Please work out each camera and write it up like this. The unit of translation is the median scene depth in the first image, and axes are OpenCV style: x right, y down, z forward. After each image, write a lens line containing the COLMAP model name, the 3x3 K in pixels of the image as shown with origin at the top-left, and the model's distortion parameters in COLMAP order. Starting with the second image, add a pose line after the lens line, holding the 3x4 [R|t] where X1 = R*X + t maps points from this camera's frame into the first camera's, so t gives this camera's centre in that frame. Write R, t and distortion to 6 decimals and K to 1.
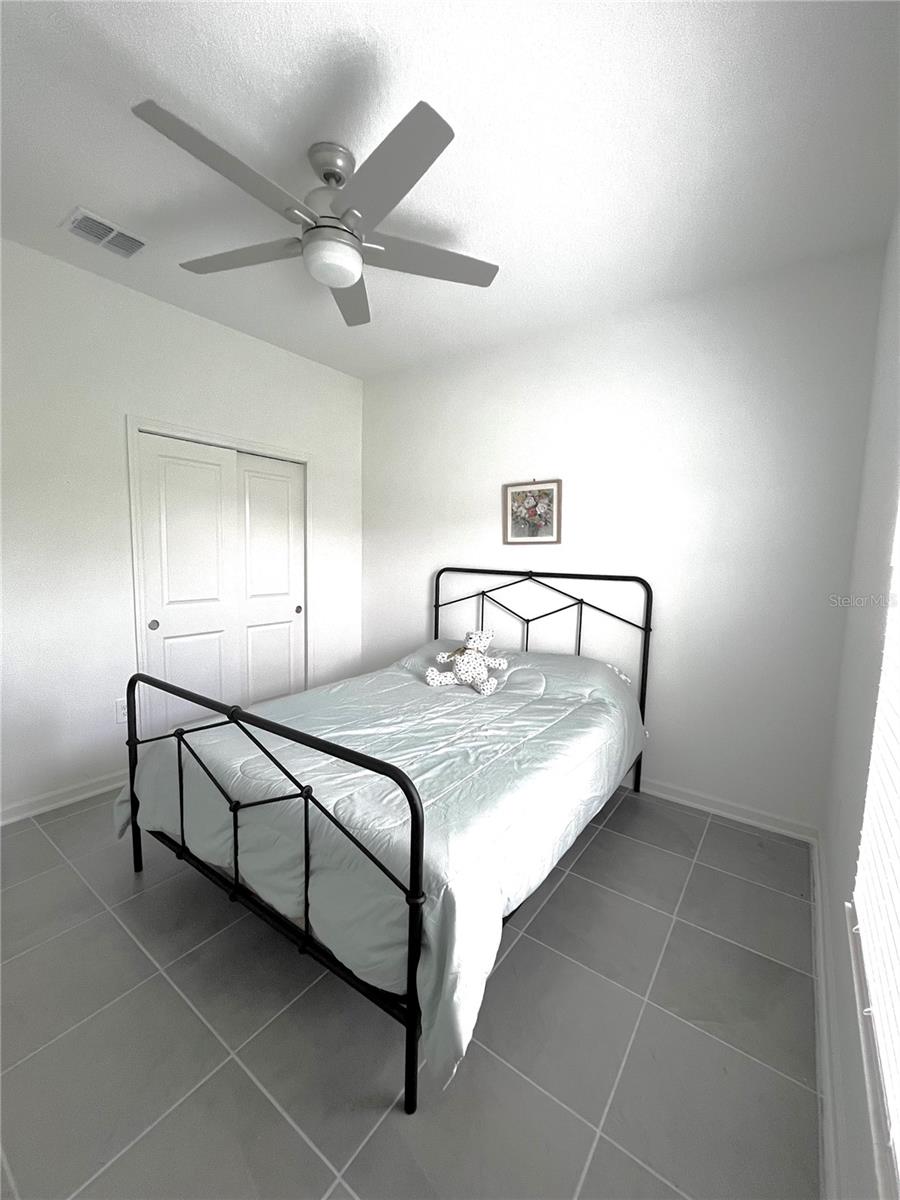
lens RADIAL K [[483.6, 0, 450.0], [0, 483.6, 600.0], [0, 0, 1]] dist [-0.000751, 0.000121]
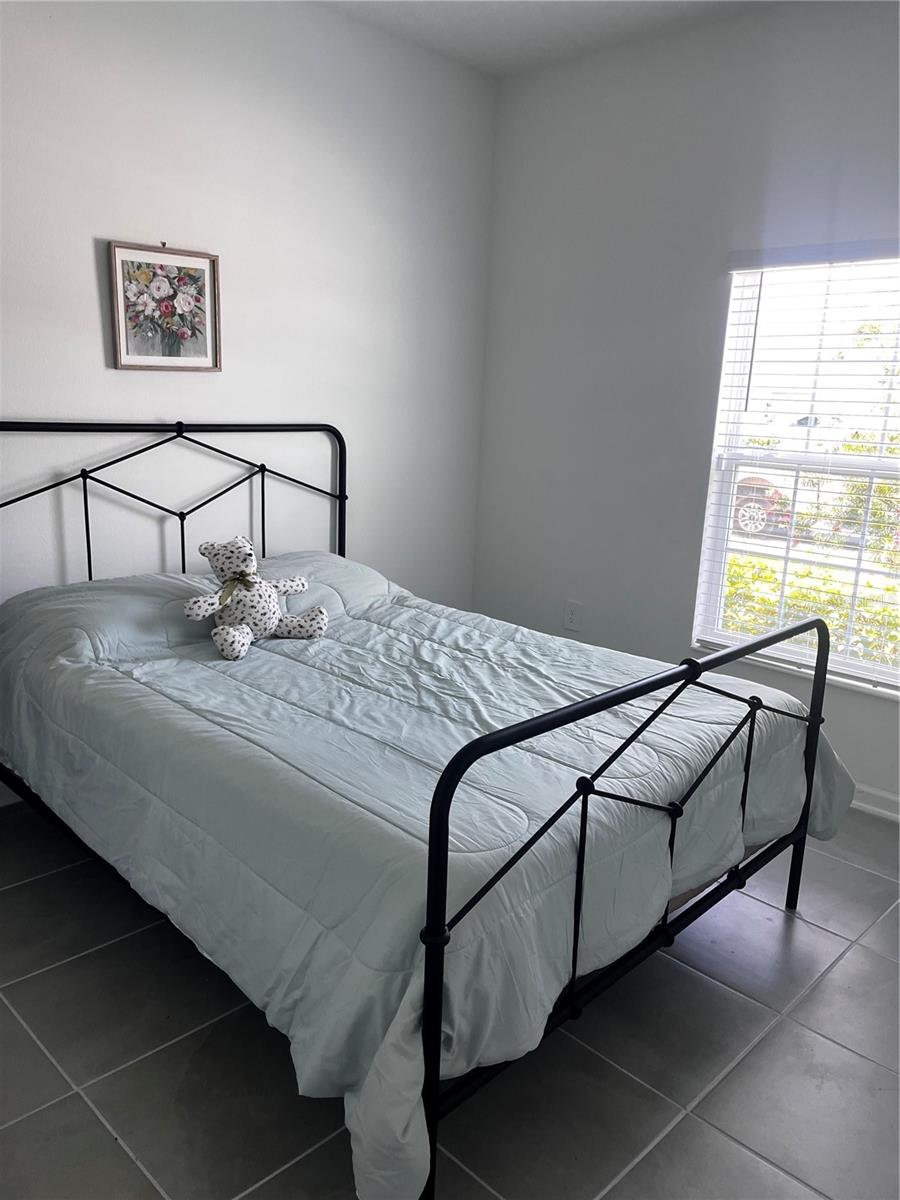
lens RADIAL K [[911.9, 0, 450.0], [0, 911.9, 600.0], [0, 0, 1]] dist [0.032571, -0.003053]
pose [[0.147306, -0.239030, 0.959774, -0.823613], [0.061861, 0.970686, 0.232254, -0.086383], [-0.987155, 0.025160, 0.157775, 0.546944]]
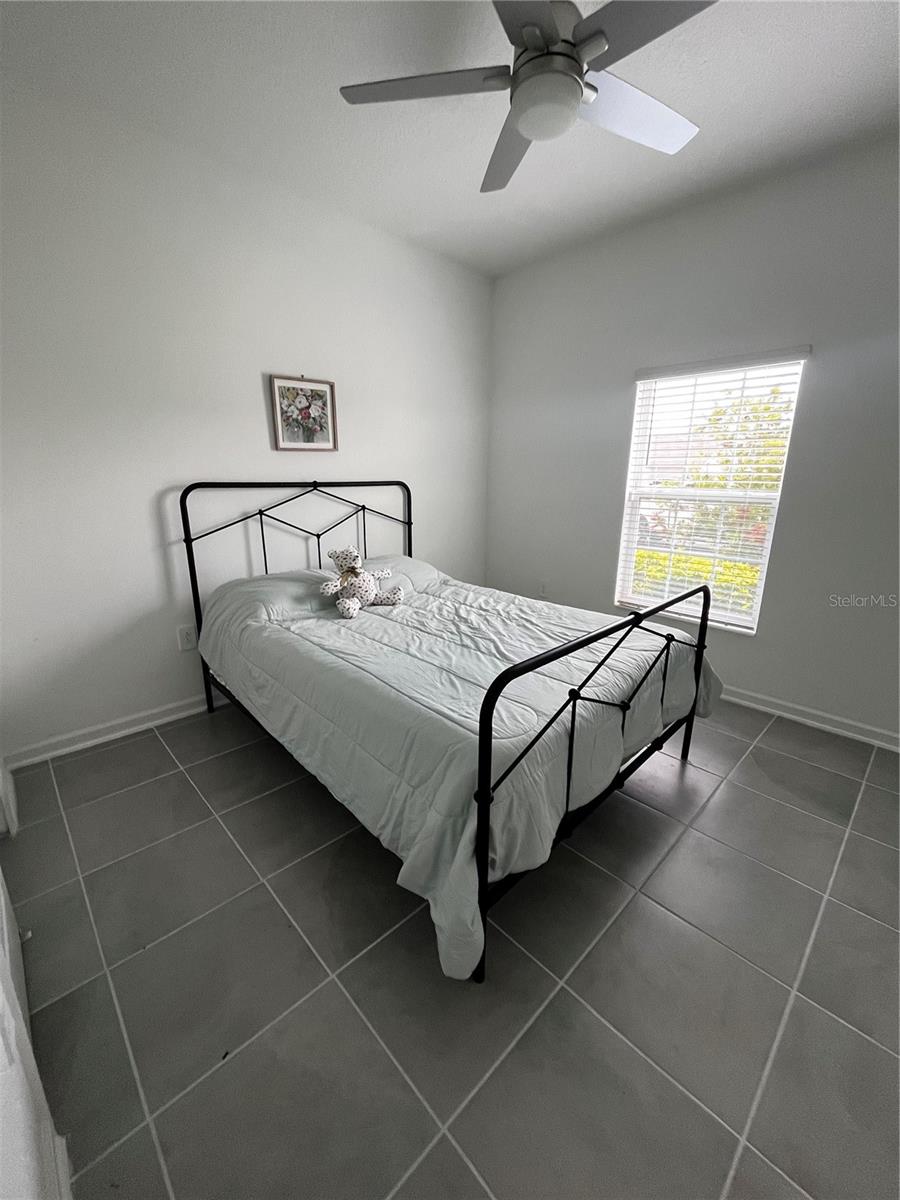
lens RADIAL K [[483.6, 0, 450.0], [0, 483.6, 600.0], [0, 0, 1]] dist [-0.000751, 0.000121]
pose [[0.172223, -0.273403, 0.946356, -0.733357], [0.093473, 0.960912, 0.260597, -0.058449], [-0.980613, 0.043578, 0.191047, 0.580363]]
